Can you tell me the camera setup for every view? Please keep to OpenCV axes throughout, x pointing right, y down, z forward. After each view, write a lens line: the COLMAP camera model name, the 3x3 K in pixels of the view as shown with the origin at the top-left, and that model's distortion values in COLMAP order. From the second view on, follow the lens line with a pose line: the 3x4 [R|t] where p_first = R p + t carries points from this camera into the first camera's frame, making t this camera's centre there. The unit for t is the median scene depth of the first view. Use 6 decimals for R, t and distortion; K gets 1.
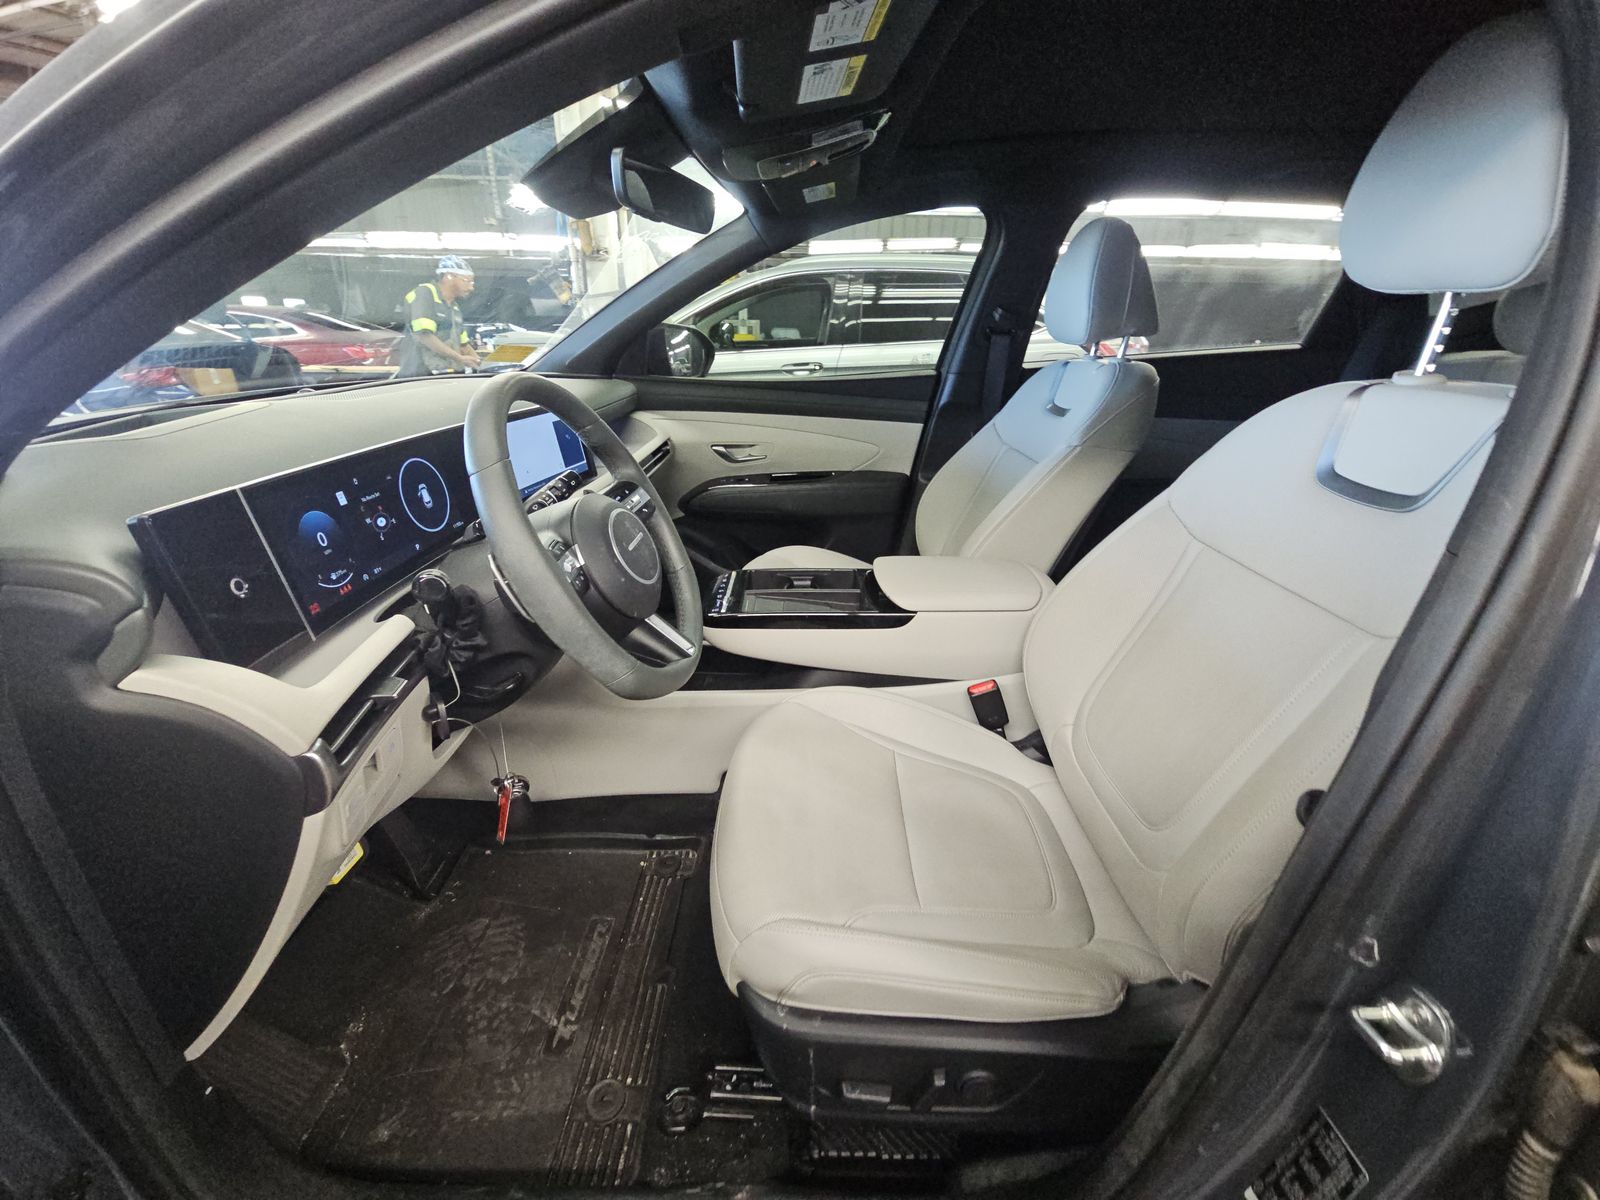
lens RADIAL K [[648.8, 0, 799.0], [0, 648.8, 607.4], [0, 0, 1]] dist [0.002654, 0.000018]
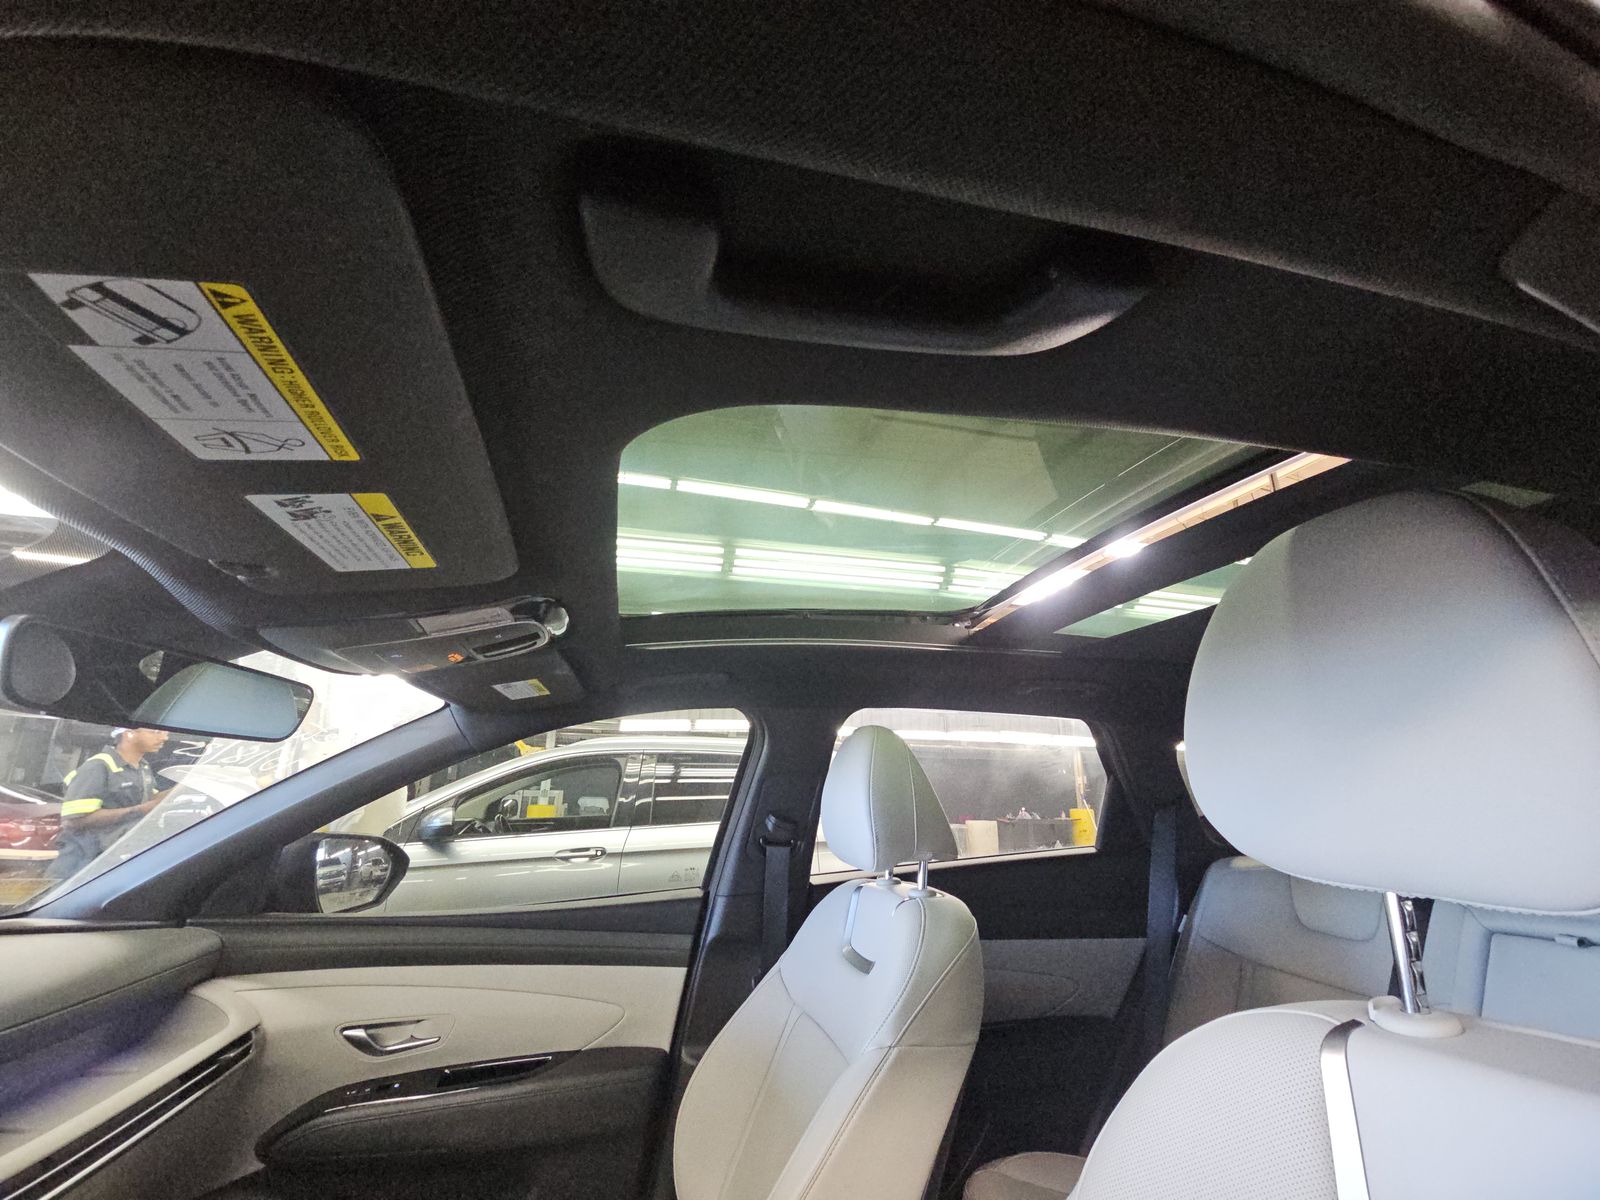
lens RADIAL K [[648.8, 0, 801.7], [0, 648.8, 600.9], [0, 0, 1]] dist [0.002654, 0.000018]
pose [[0.963771, 0.075798, 0.255736, 0.097129], [0.105787, 0.771524, -0.627344, -0.128764], [-0.244858, 0.631669, 0.735554, 0.182553]]
